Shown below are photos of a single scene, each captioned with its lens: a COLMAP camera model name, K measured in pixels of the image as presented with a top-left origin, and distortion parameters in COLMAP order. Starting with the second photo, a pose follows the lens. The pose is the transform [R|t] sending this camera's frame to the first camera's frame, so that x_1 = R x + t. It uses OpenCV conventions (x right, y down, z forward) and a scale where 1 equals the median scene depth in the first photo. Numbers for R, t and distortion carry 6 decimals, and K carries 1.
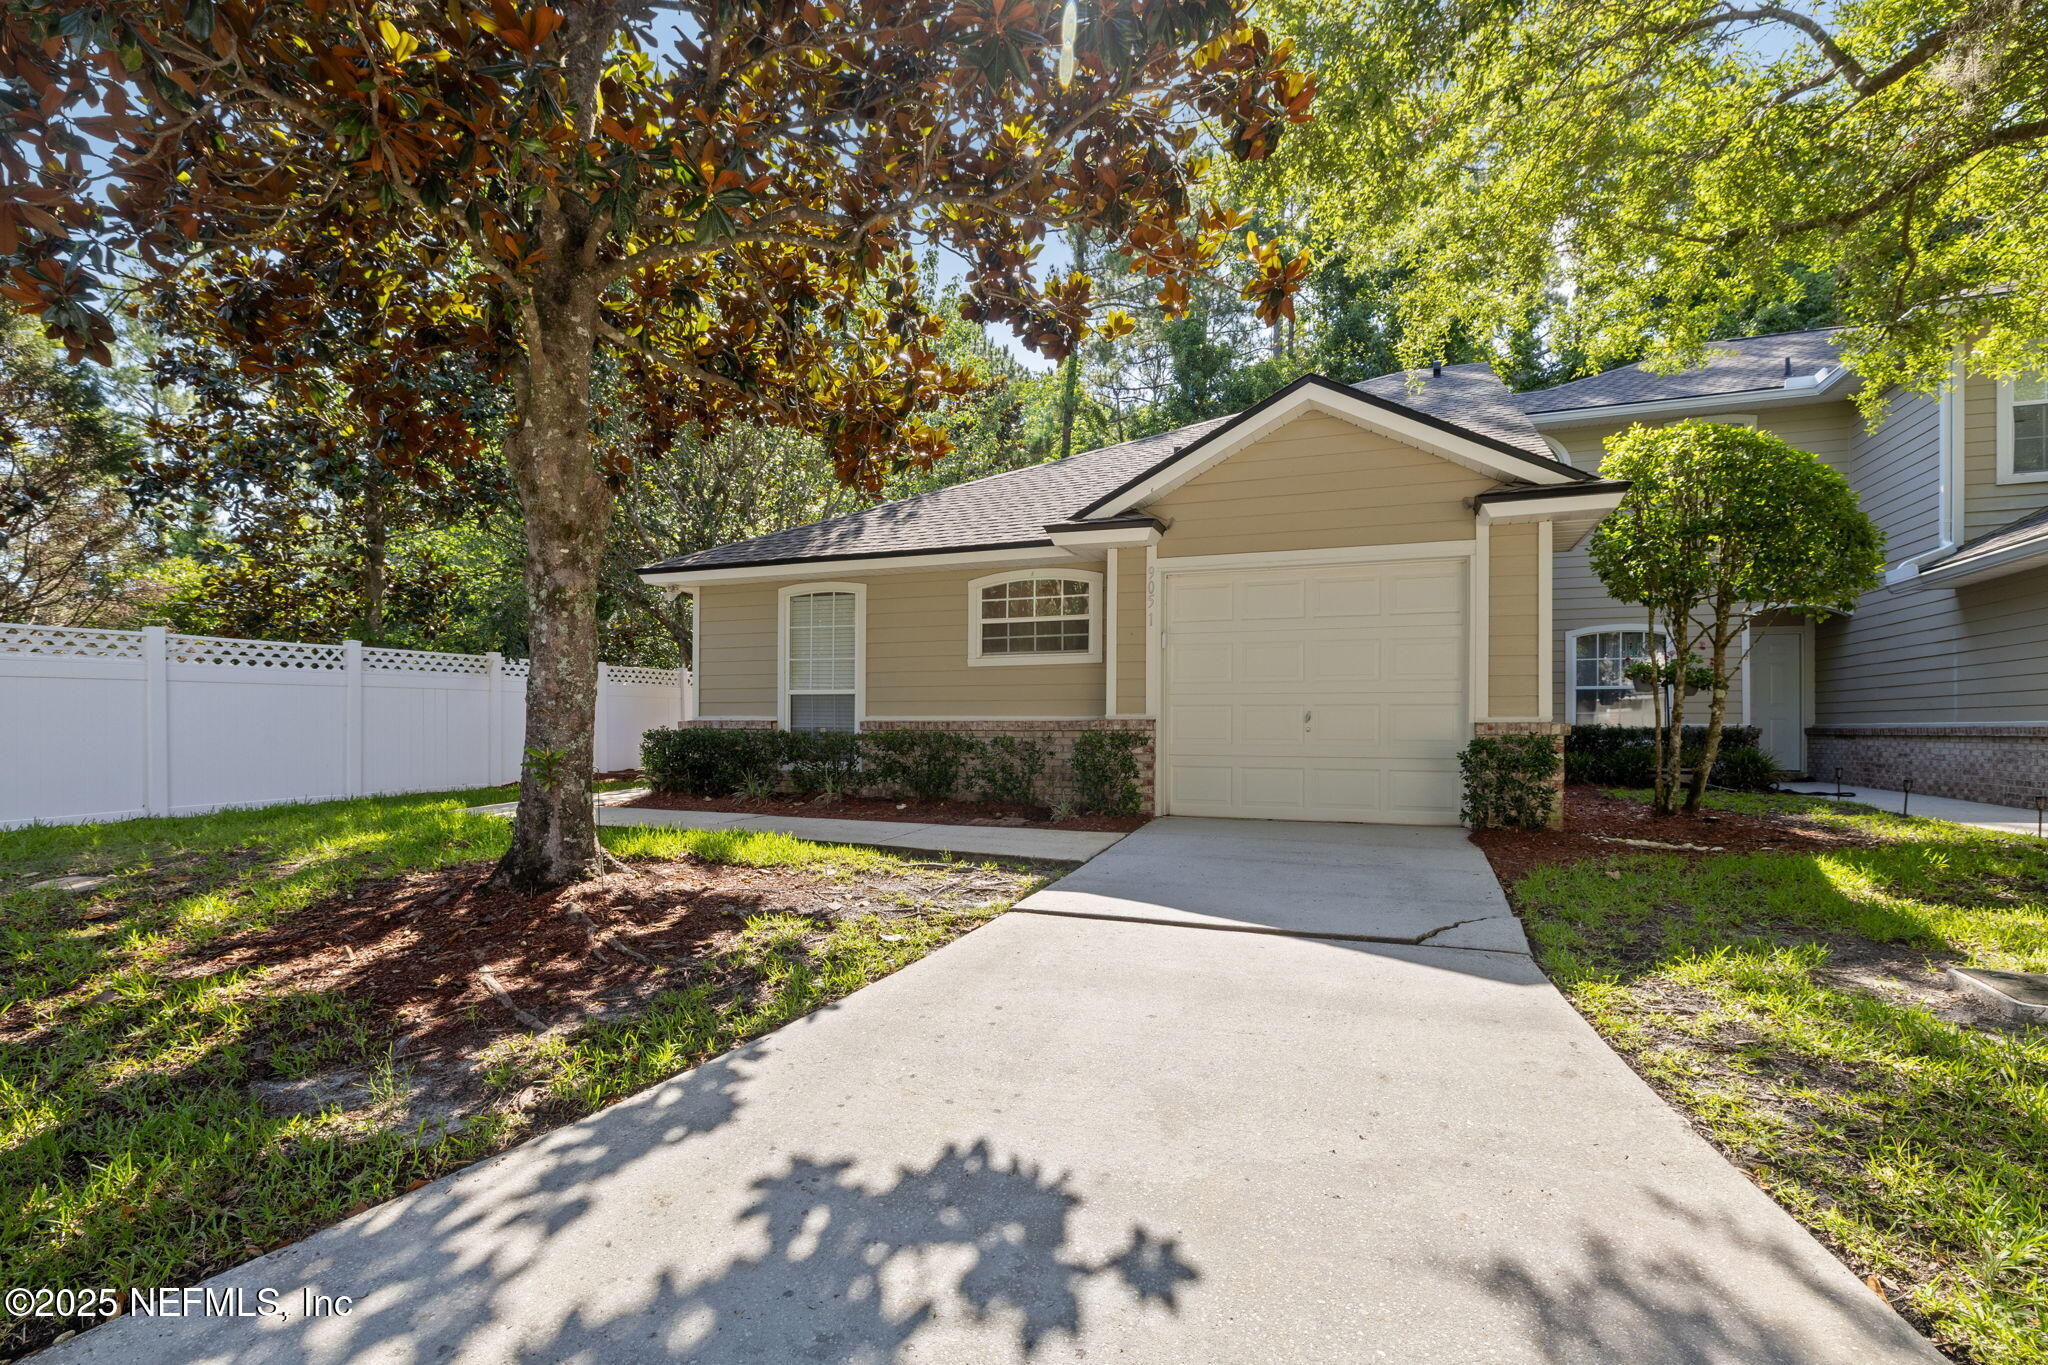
lens RADIAL K [[871.0, 0, 1029.1], [0, 871.0, 680.5], [0, 0, 1]] dist [-0.001953, 0.000451]
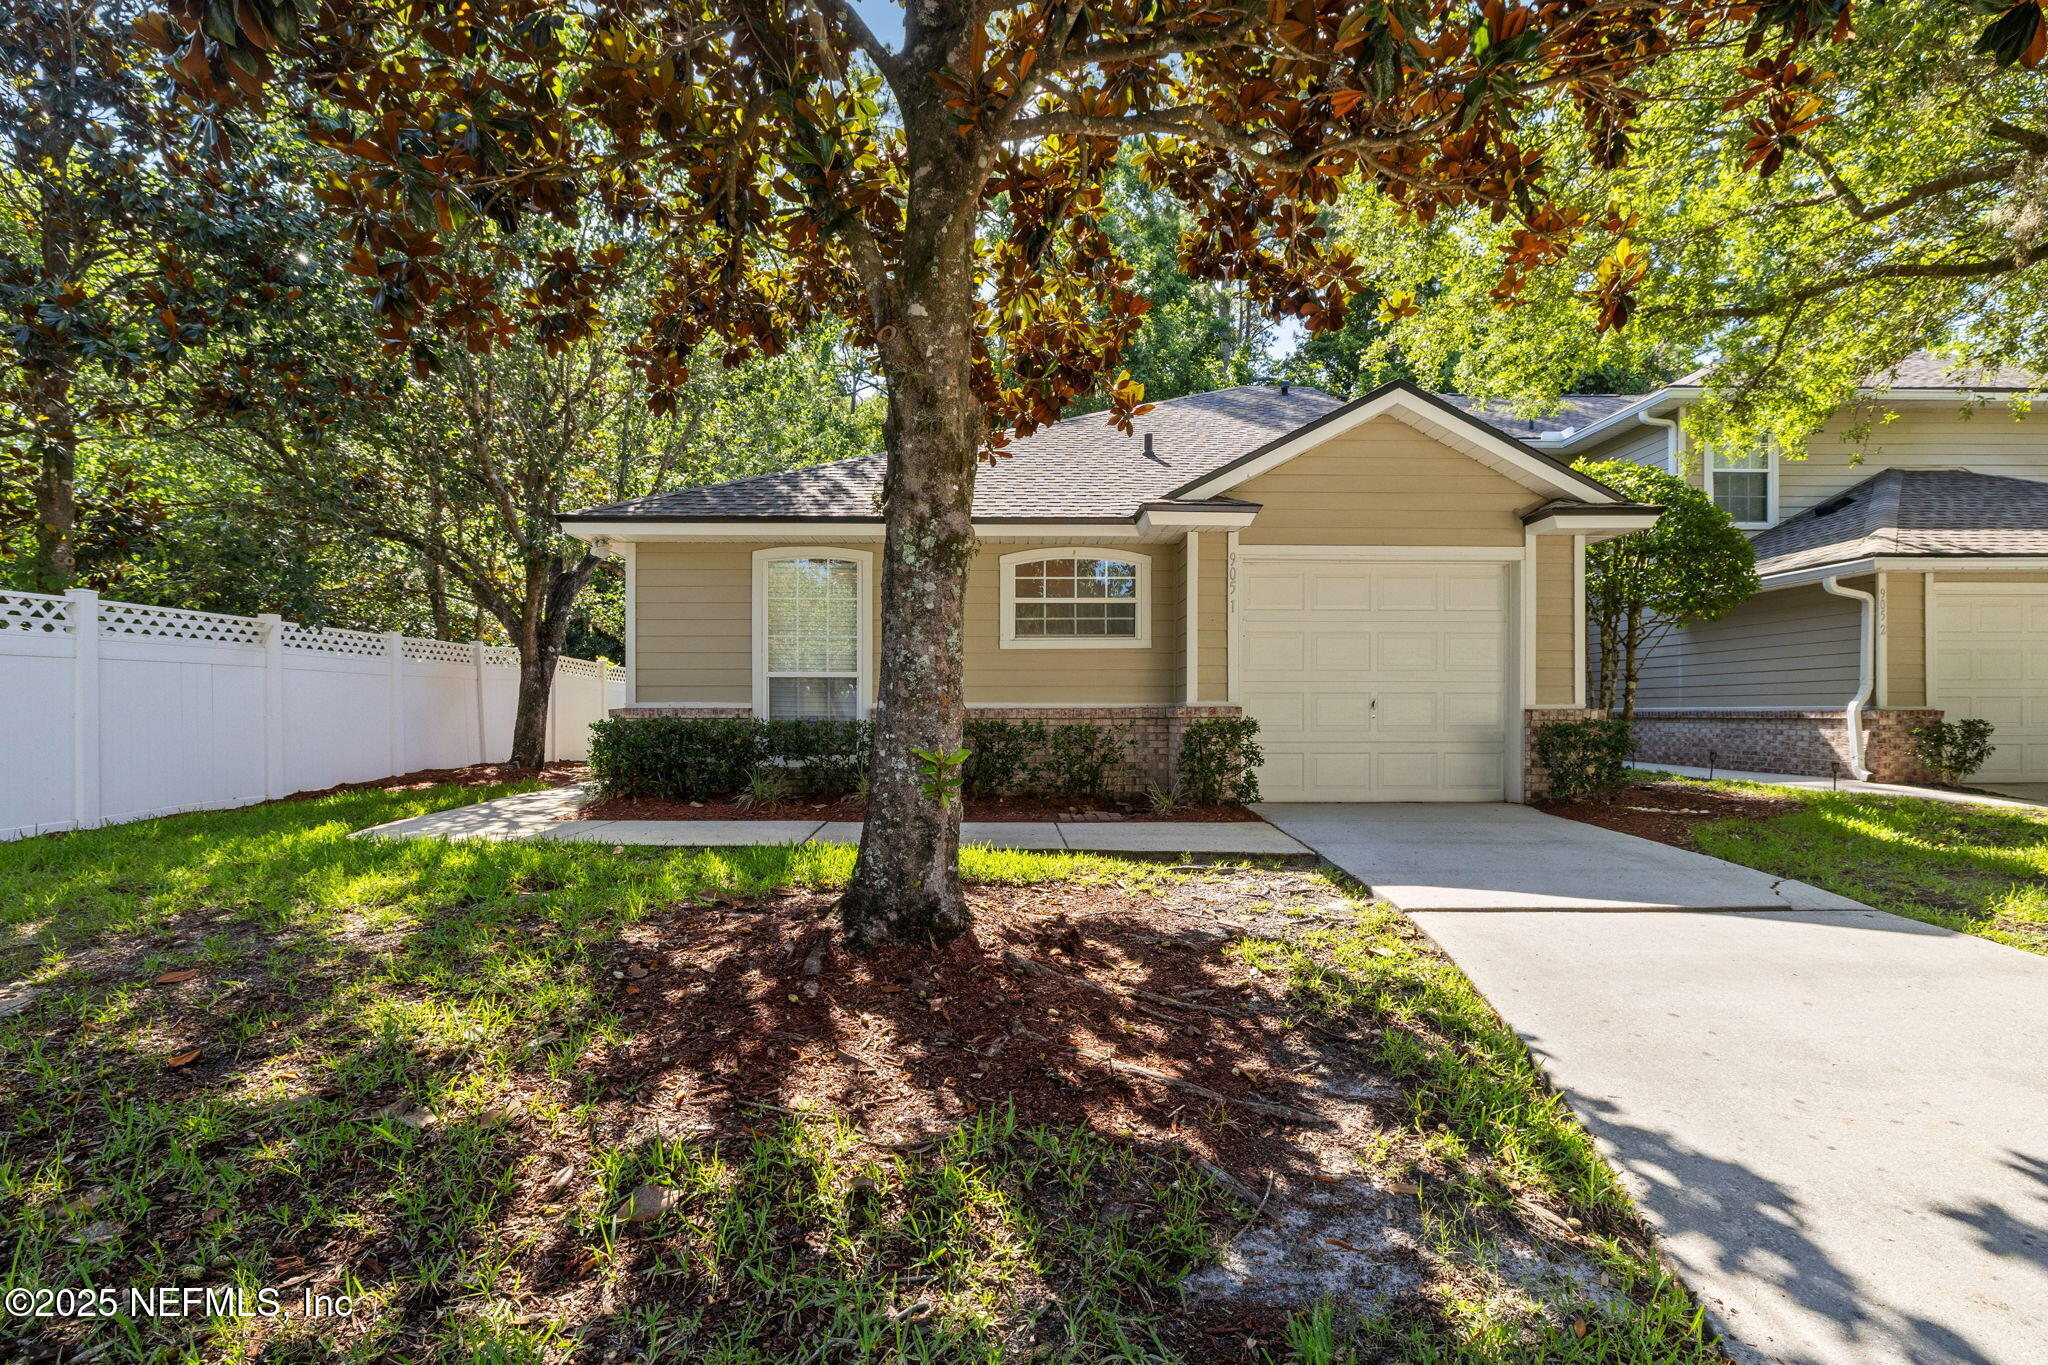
lens RADIAL K [[871.0, 0, 1029.1], [0, 871.0, 680.5], [0, 0, 1]] dist [-0.001953, 0.000451]
pose [[0.934031, 0.009363, 0.357069, -0.479456], [-0.015375, 0.999784, 0.014003, 0.004683], [-0.356861, -0.018569, 0.933973, 0.172319]]
